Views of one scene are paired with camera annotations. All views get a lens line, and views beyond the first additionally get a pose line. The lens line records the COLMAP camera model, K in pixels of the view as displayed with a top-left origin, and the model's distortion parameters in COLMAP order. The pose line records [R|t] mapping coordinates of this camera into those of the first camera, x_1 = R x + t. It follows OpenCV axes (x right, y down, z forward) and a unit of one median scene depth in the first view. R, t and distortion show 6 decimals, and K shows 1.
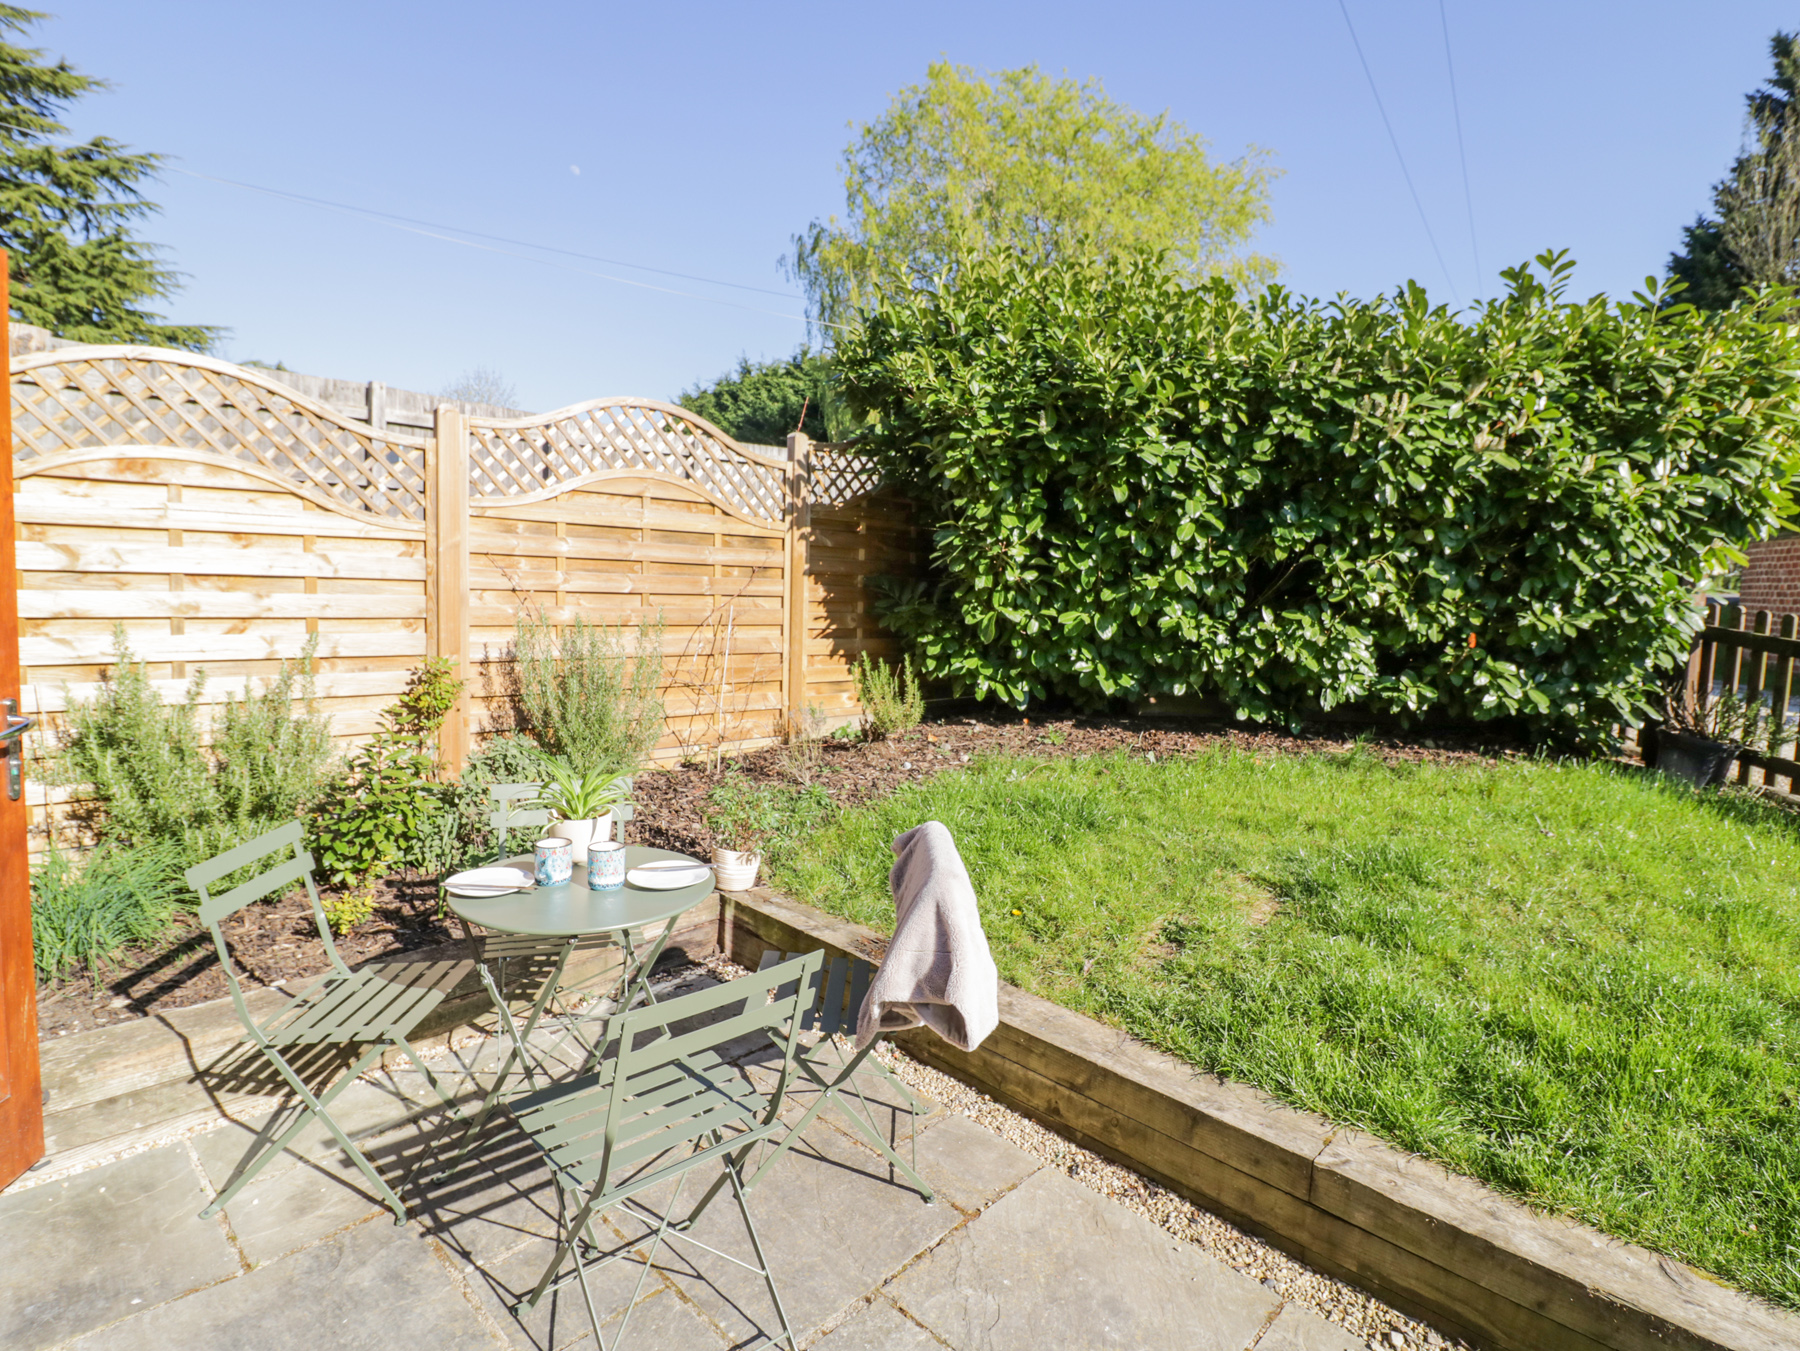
lens RADIAL K [[934.4, 0, 896.1], [0, 934.4, 658.4], [0, 0, 1]] dist [0.000730, -0.013844]
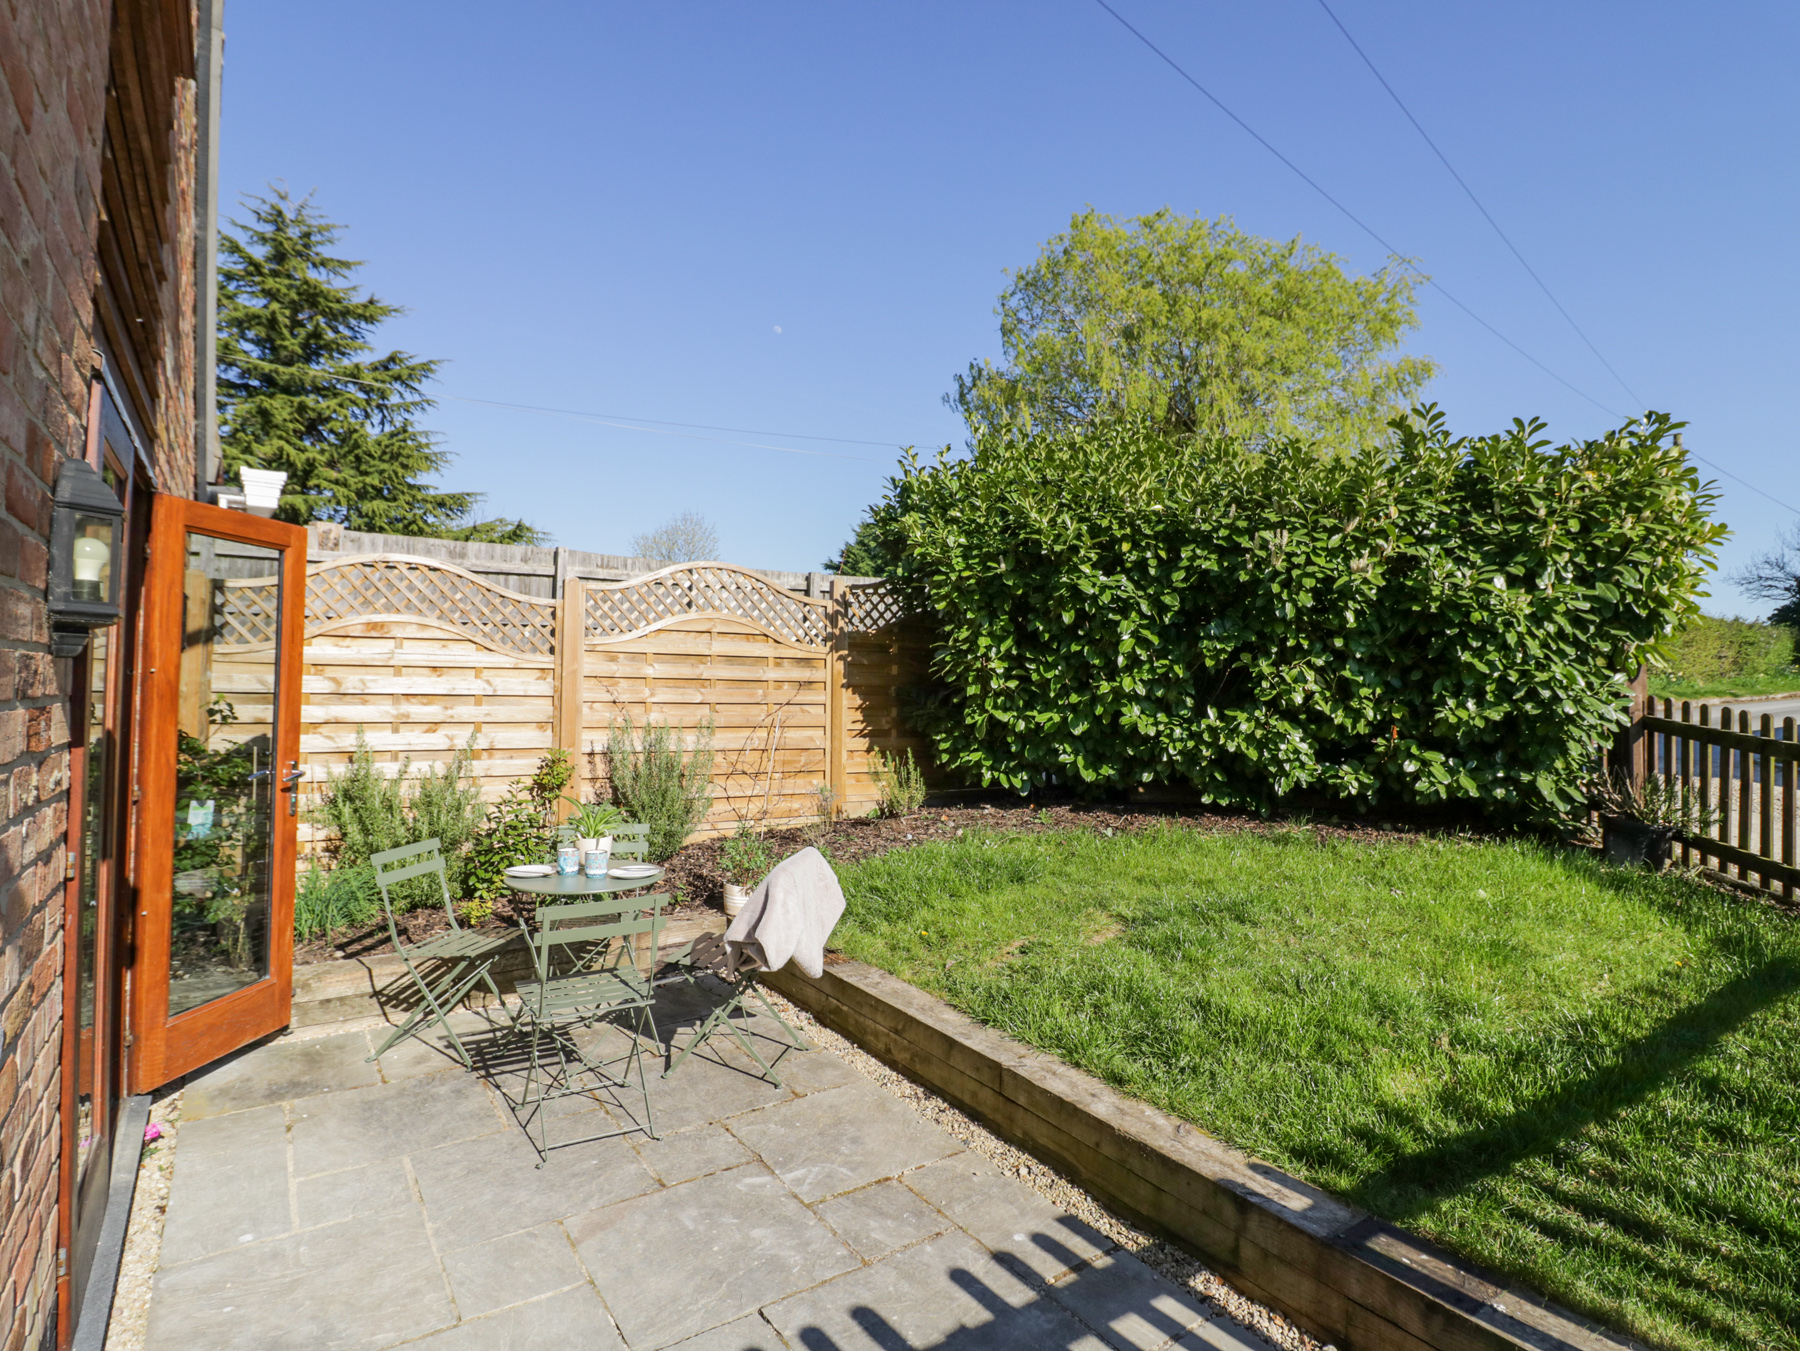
lens RADIAL K [[934.4, 0, 896.1], [0, 934.4, 658.4], [0, 0, 1]] dist [0.000730, -0.013844]
pose [[0.978969, -0.026541, -0.202276, 0.256279], [0.002088, 0.992753, -0.120155, 0.027595], [0.203999, 0.117206, 0.971930, -0.251731]]
